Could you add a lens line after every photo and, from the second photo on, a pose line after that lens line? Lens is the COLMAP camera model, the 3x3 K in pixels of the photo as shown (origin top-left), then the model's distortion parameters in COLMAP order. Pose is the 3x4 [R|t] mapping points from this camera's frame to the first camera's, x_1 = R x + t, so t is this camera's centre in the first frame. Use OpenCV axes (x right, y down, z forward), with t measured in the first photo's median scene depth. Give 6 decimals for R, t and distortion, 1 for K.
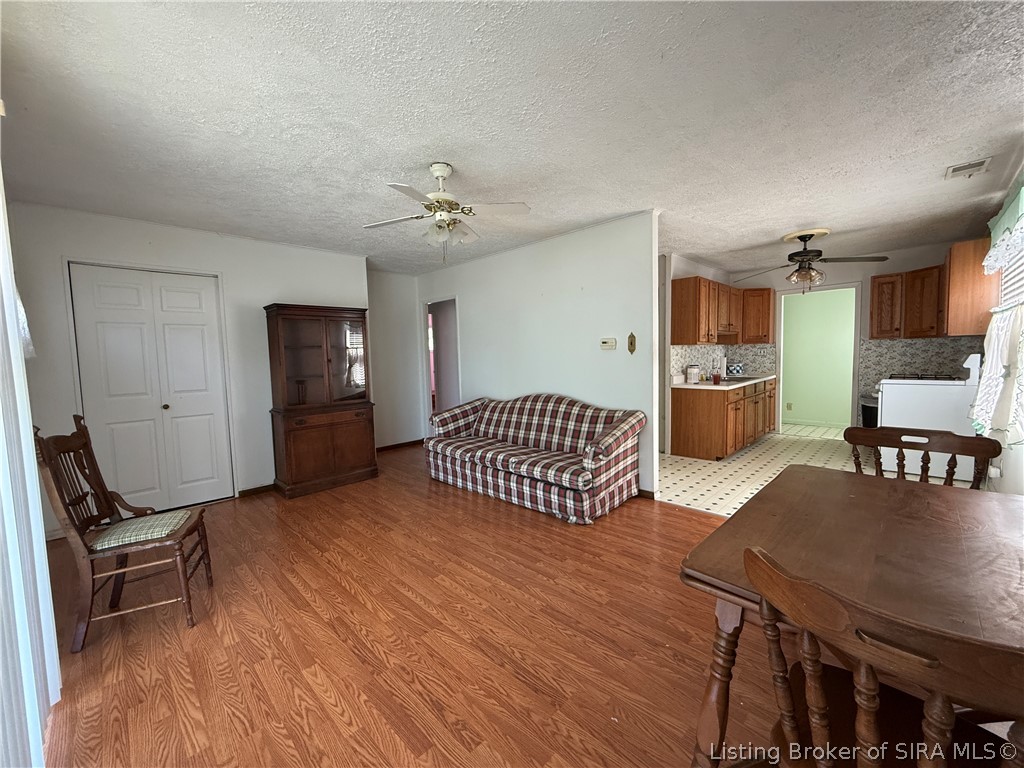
lens RADIAL K [[406.6, 0, 508.2], [0, 406.6, 384.1], [0, 0, 1]] dist [0.000197, 0.000360]
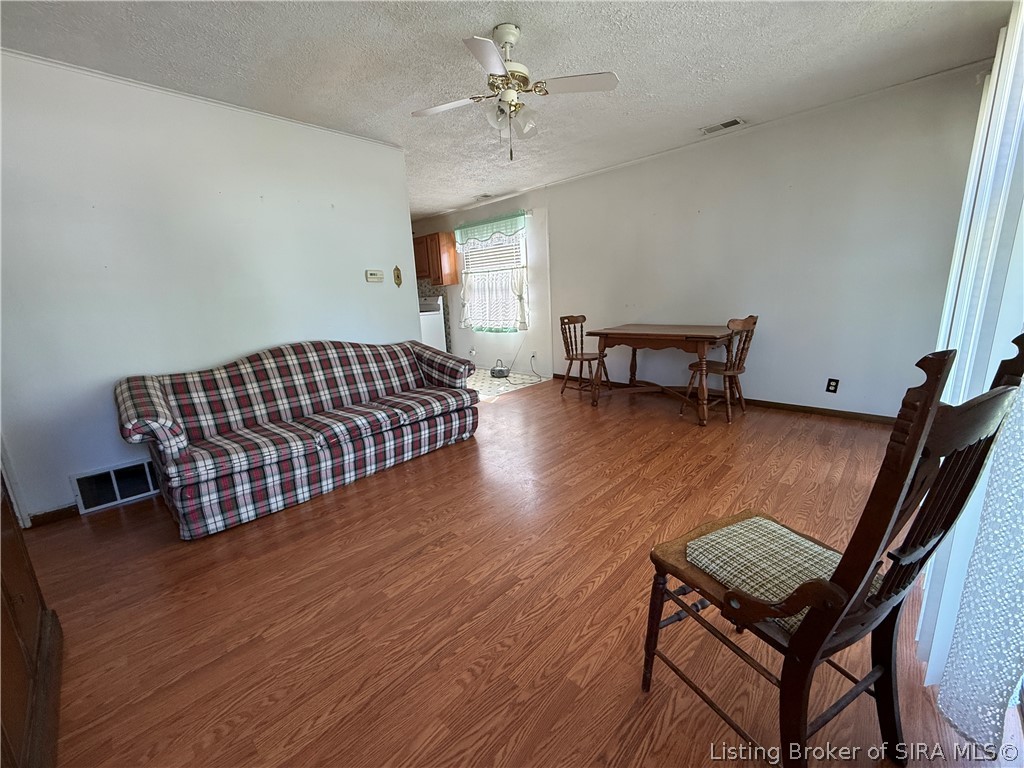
lens RADIAL K [[411.6, 0, 512.0], [0, 411.6, 384.0], [0, 0, 1]] dist [0.001115, 0.000157]
pose [[-0.029221, -0.177355, 0.983713, -0.927734], [0.120845, 0.976288, 0.179606, 0.015868], [-0.992241, 0.124125, -0.007095, 0.900730]]
